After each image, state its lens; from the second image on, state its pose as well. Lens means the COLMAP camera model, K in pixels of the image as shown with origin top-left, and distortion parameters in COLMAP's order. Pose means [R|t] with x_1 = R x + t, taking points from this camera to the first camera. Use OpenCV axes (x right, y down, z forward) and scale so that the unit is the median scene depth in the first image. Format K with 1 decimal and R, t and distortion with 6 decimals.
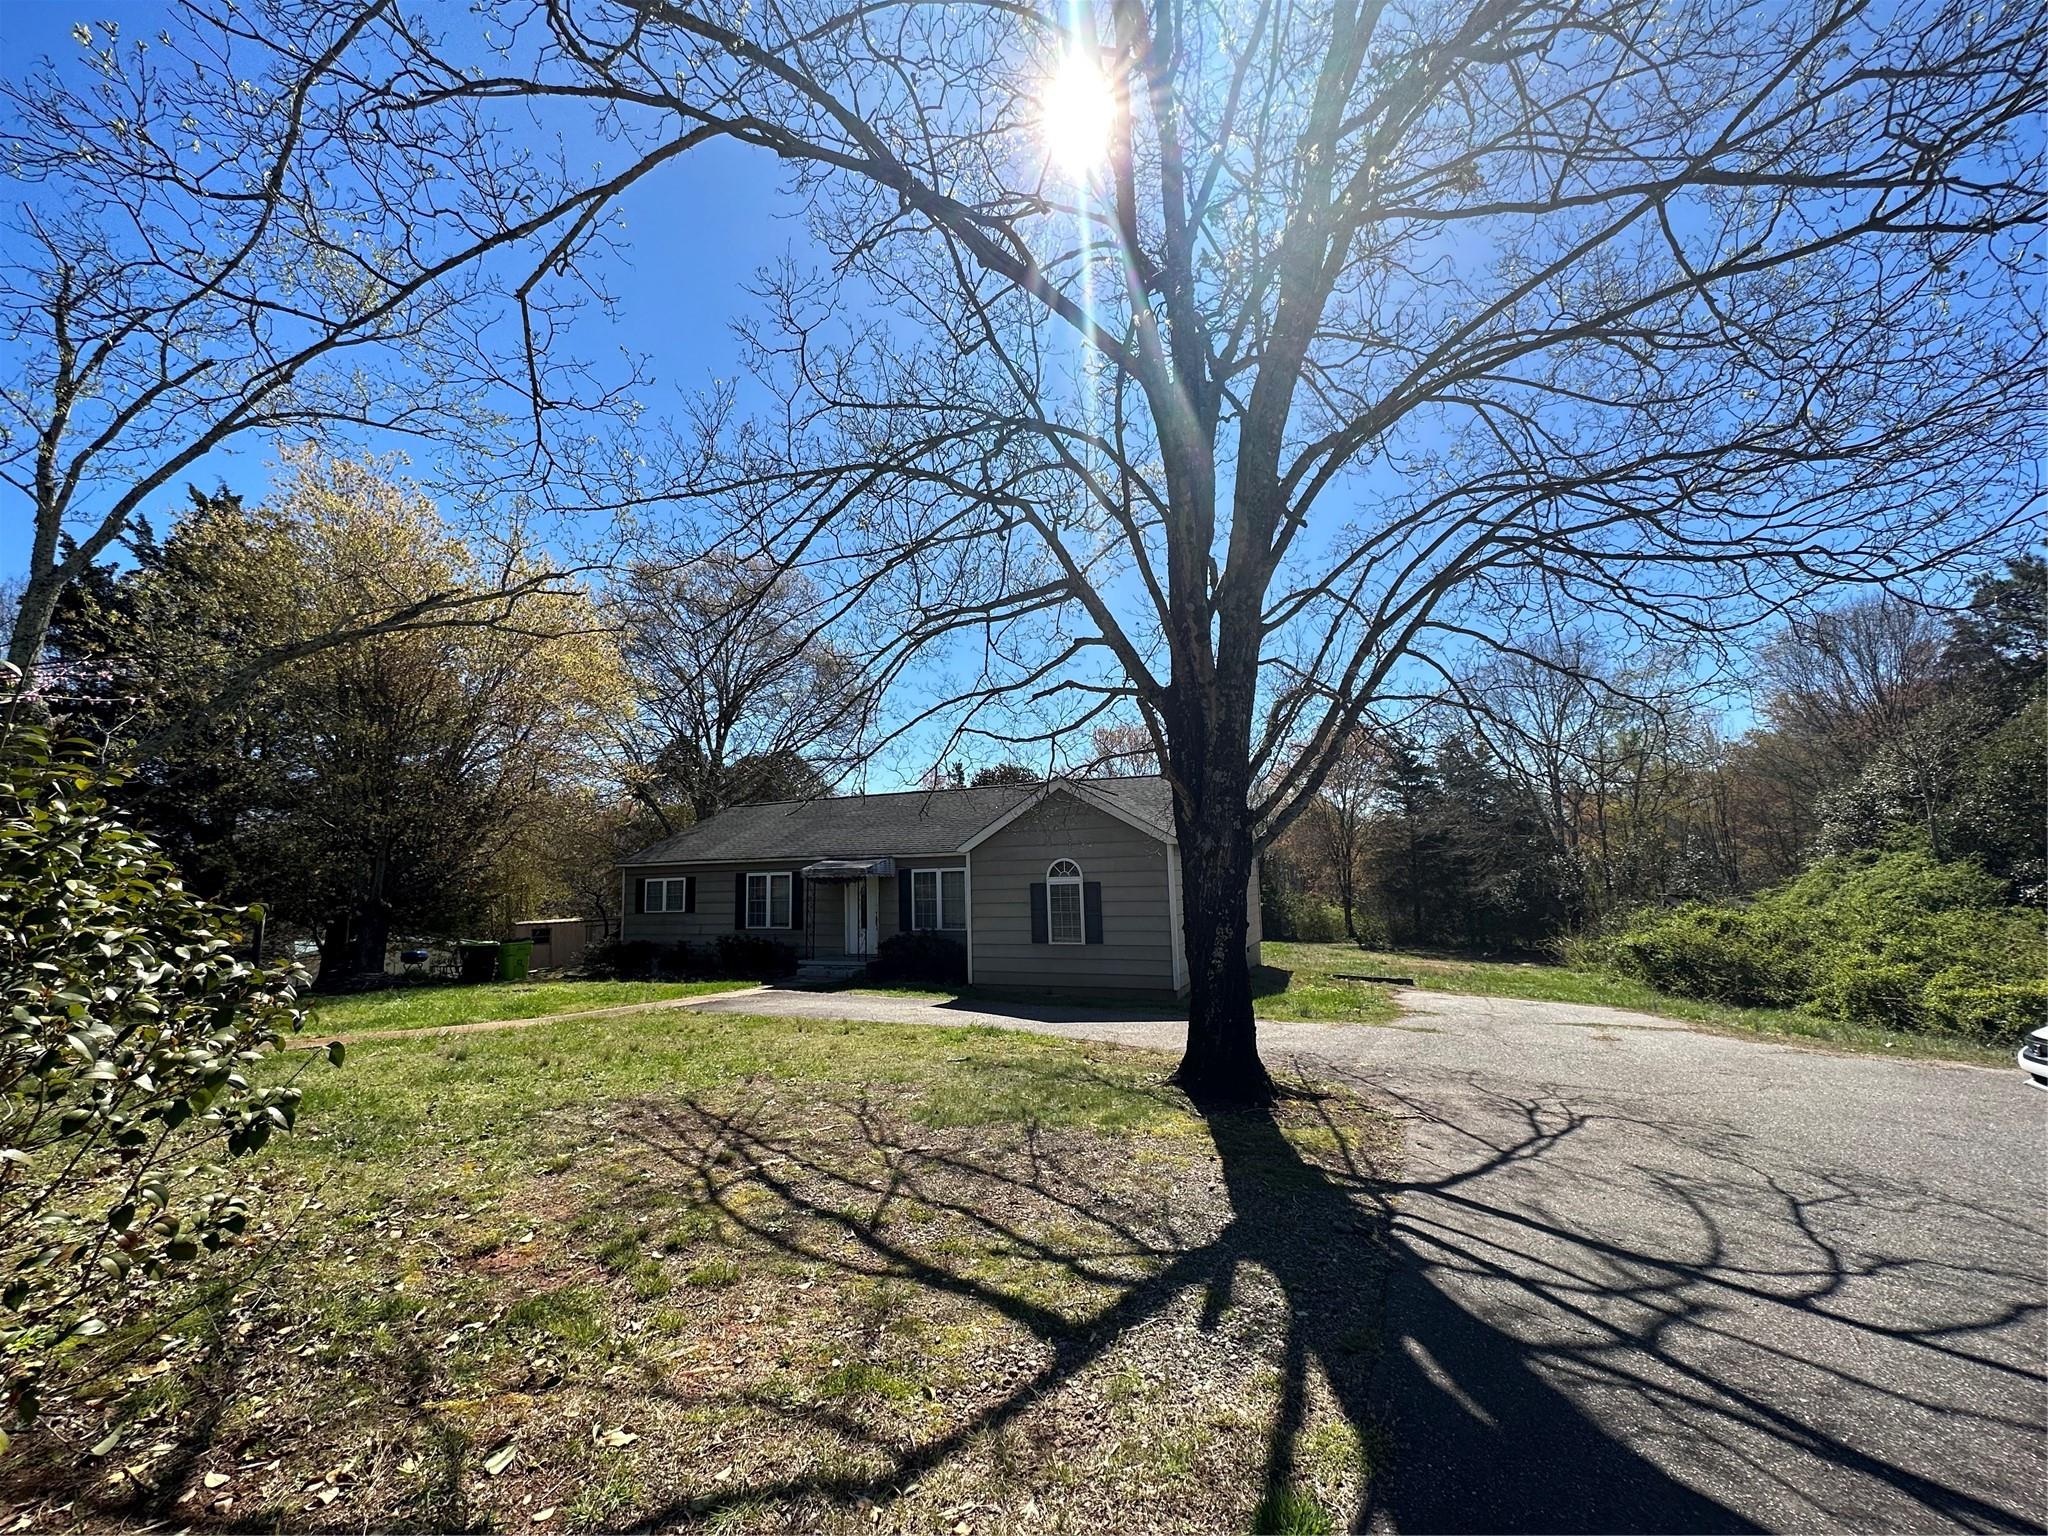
lens RADIAL K [[818.5, 0, 1024.0], [0, 818.5, 768.0], [0, 0, 1]] dist [-0.000846, -0.000056]
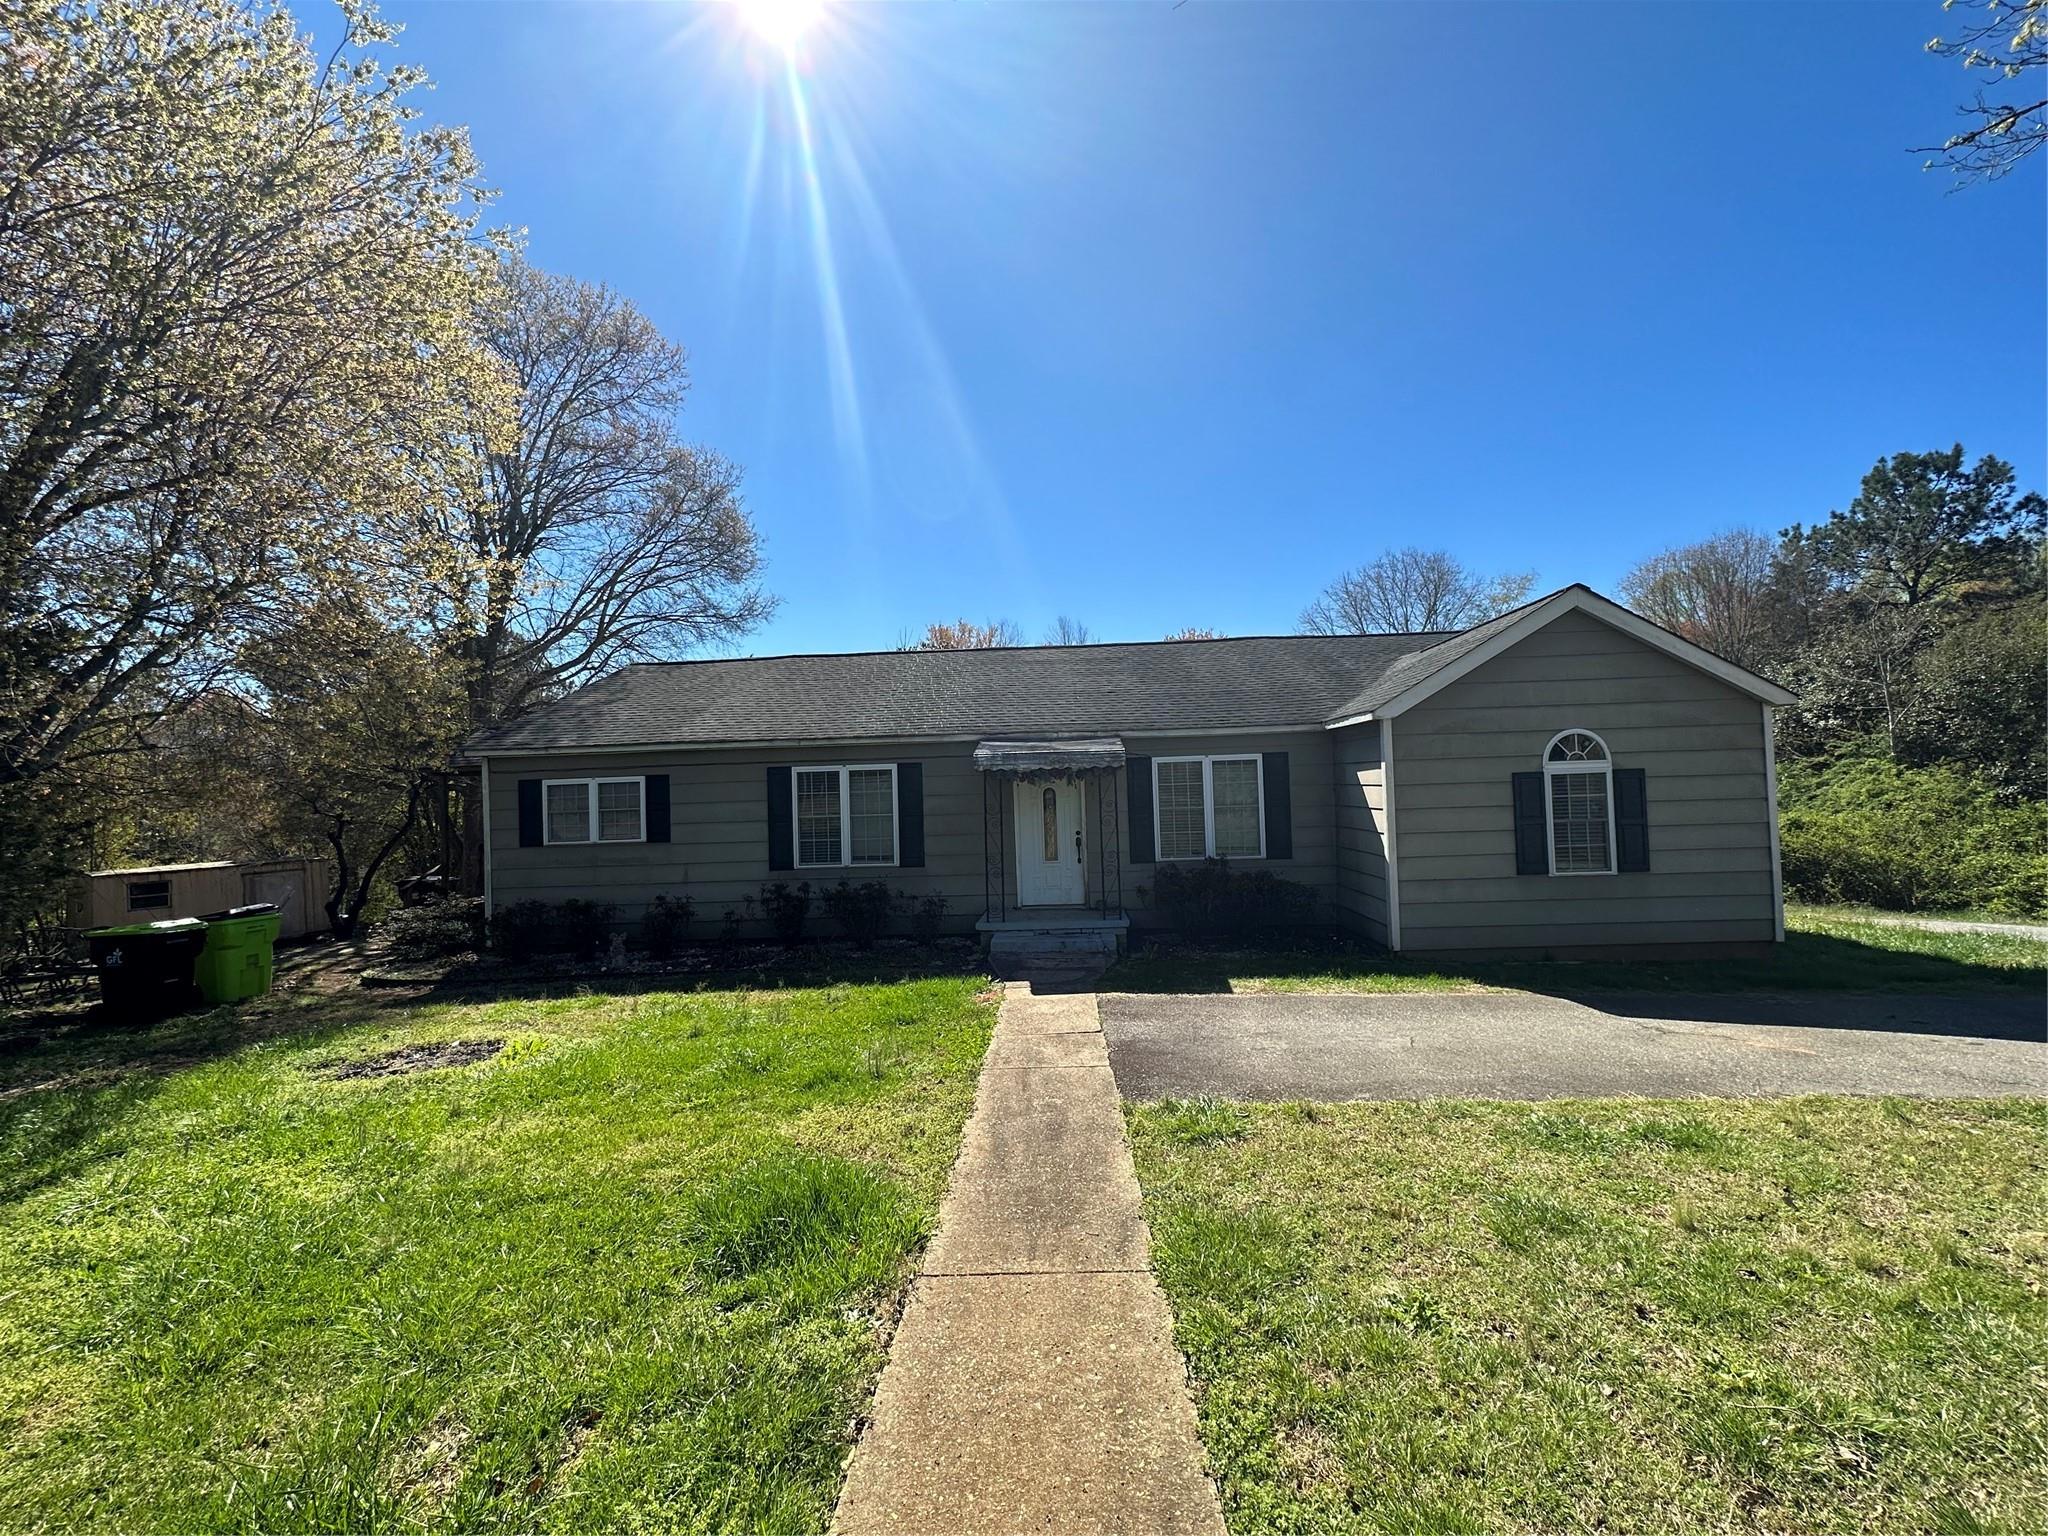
lens RADIAL K [[818.5, 0, 1024.0], [0, 818.5, 768.0], [0, 0, 1]] dist [-0.000846, -0.000056]
pose [[0.934502, 0.007750, 0.355874, -0.518569], [-0.040071, 0.995698, 0.083542, 0.103549], [-0.353696, -0.092330, 0.930792, 0.587287]]
